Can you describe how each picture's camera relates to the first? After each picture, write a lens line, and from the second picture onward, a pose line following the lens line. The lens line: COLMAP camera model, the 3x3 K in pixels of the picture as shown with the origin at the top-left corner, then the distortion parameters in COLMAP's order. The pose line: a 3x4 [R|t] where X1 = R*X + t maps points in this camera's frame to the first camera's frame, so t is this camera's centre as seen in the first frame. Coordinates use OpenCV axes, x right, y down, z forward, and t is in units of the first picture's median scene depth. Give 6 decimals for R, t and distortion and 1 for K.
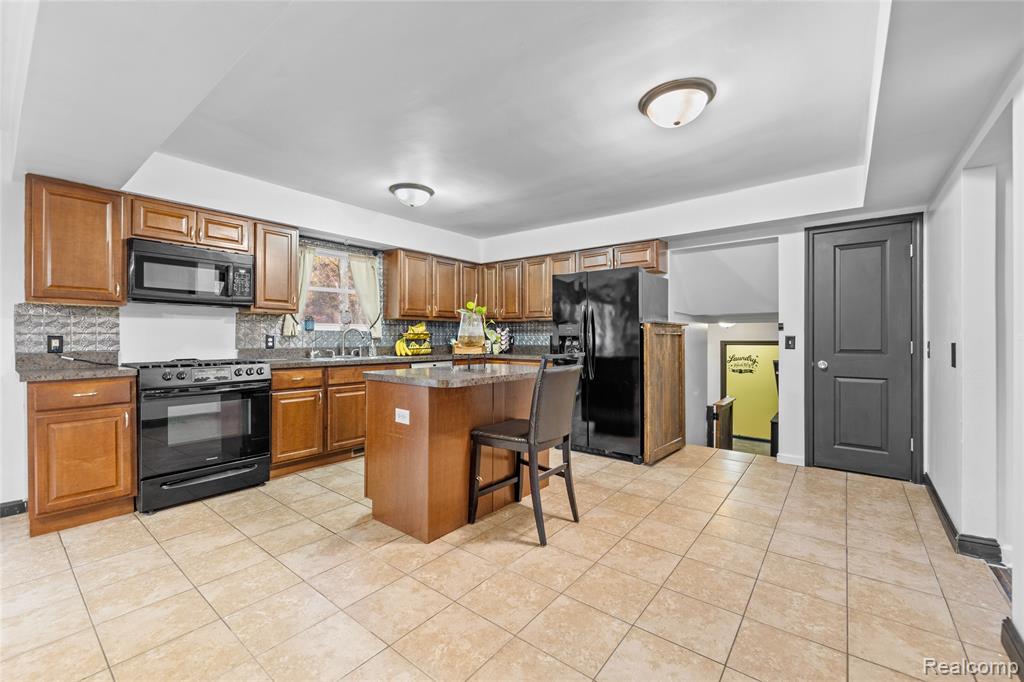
lens RADIAL K [[420.8, 0, 517.4], [0, 420.8, 342.0], [0, 0, 1]] dist [0.000311, -0.002850]
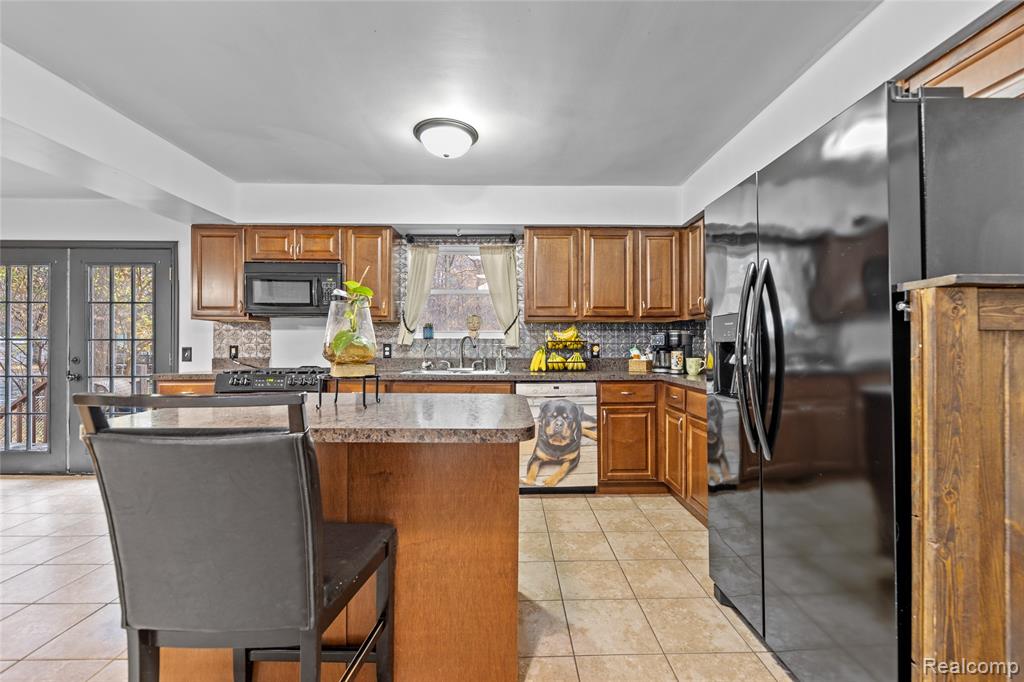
lens RADIAL K [[420.8, 0, 521.2], [0, 420.8, 345.4], [0, 0, 1]] dist [0.000311, -0.002850]
pose [[0.631426, 0.003369, -0.775429, 0.419347], [-0.007062, 0.999974, -0.001406, -0.016677], [0.775404, 0.006363, 0.631433, 0.751504]]
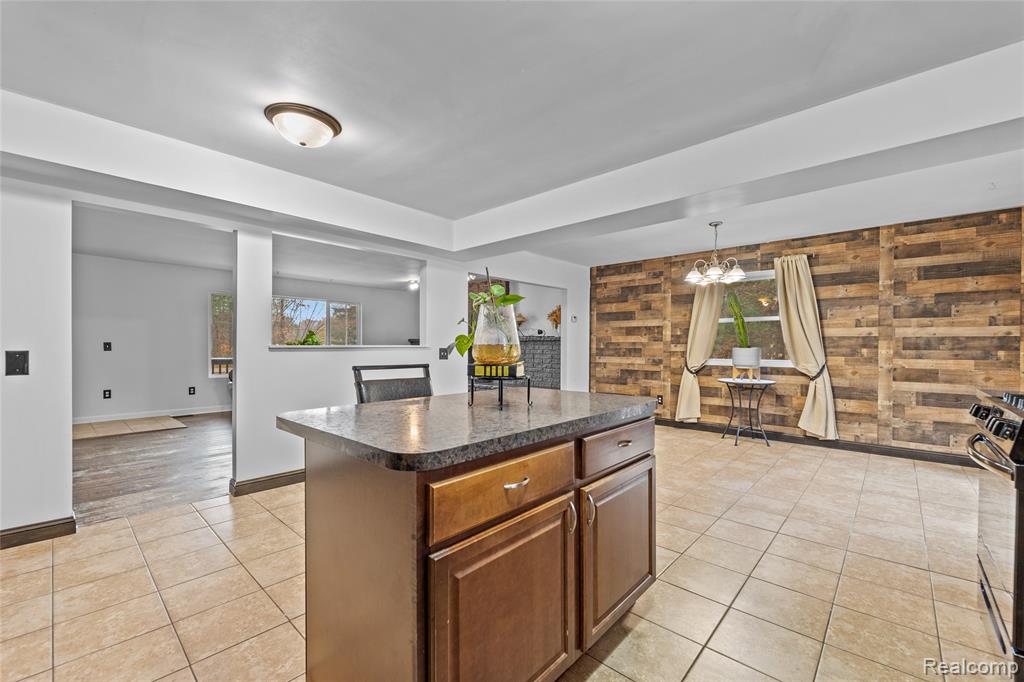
lens RADIAL K [[420.8, 0, 515.8], [0, 420.8, 345.2], [0, 0, 1]] dist [0.000311, -0.002850]
pose [[-0.997580, 0.001553, 0.069510, -0.156325], [0.001804, 0.999992, 0.003539, -0.017570], [-0.069504, 0.003656, -0.997575, 1.414771]]
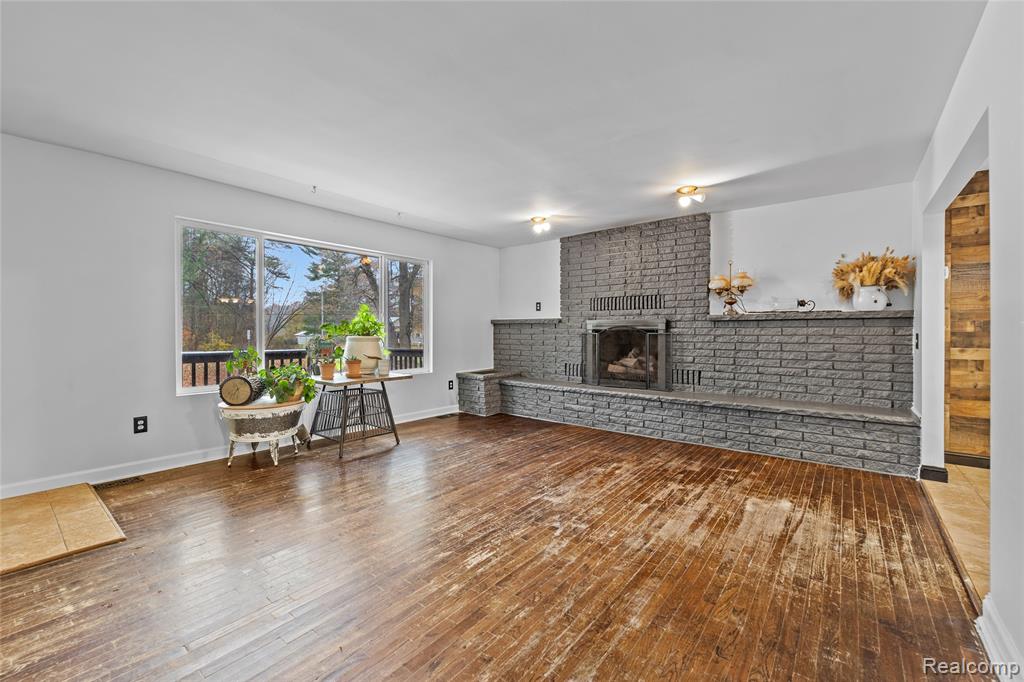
lens RADIAL K [[420.8, 0, 509.8], [0, 420.8, 326.6], [0, 0, 1]] dist [0.000311, -0.002850]
pose [[-0.999839, -0.000245, 0.017956, 0.722714], [-0.000386, 0.999969, -0.007850, 0.000247], [-0.017954, -0.007856, -0.999808, 0.409266]]
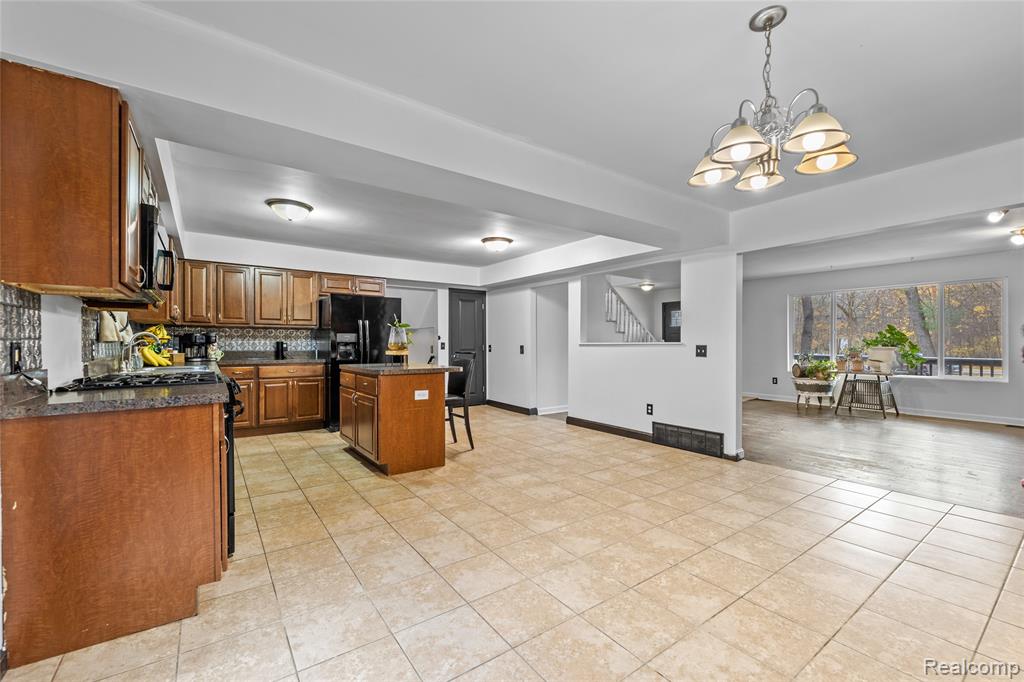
lens RADIAL K [[420.8, 0, 515.9], [0, 420.8, 346.9], [0, 0, 1]] dist [0.000311, -0.002850]
pose [[0.269634, -0.005872, 0.962945, -1.265074], [0.004579, 0.999978, 0.004816, -0.004546], [-0.962952, 0.003111, 0.269655, 0.190152]]
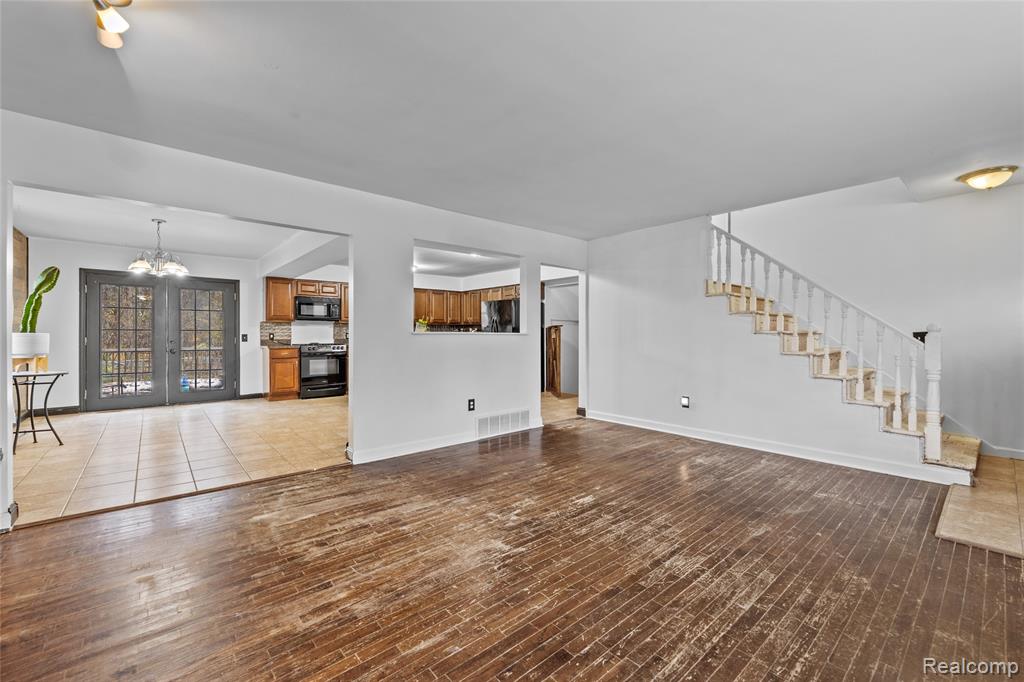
lens RADIAL K [[420.8, 0, 510.7], [0, 420.8, 337.4], [0, 0, 1]] dist [0.000311, -0.002850]
pose [[0.979776, 0.000250, -0.200098, 0.806529], [-0.000275, 1.000000, -0.000097, 0.009131], [0.200098, 0.000150, 0.979776, -1.152335]]
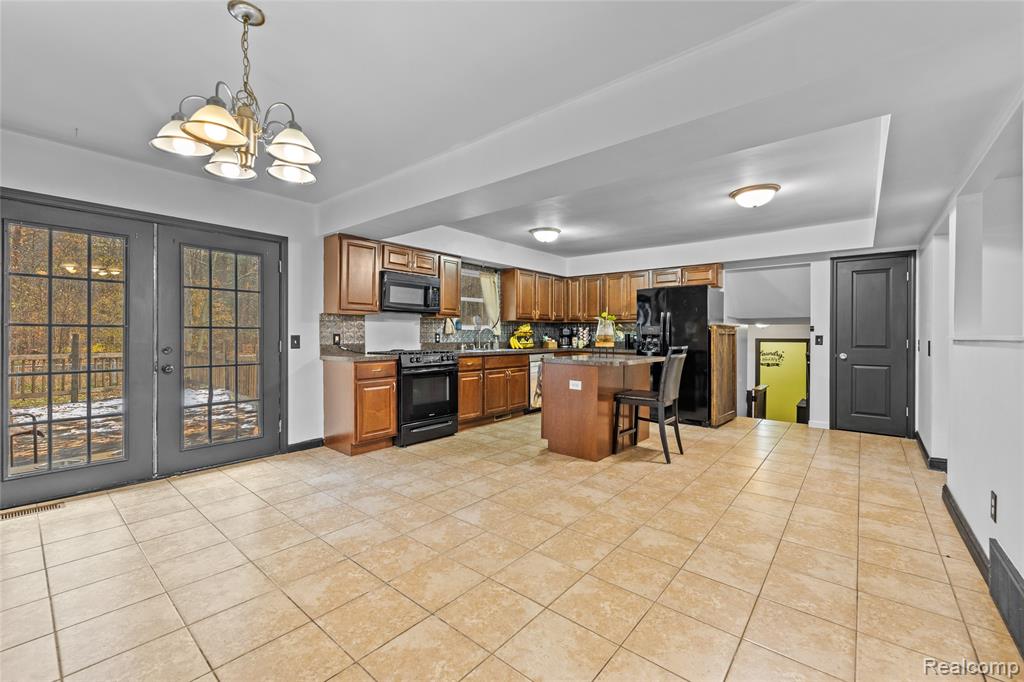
lens RADIAL K [[420.8, 0, 509.7], [0, 420.8, 339.5], [0, 0, 1]] dist [0.000311, -0.002850]
pose [[0.999346, 0.004700, -0.035852, -0.353974], [-0.004581, 0.999984, 0.003391, -0.001398], [0.035868, -0.003224, 0.999351, -0.464411]]
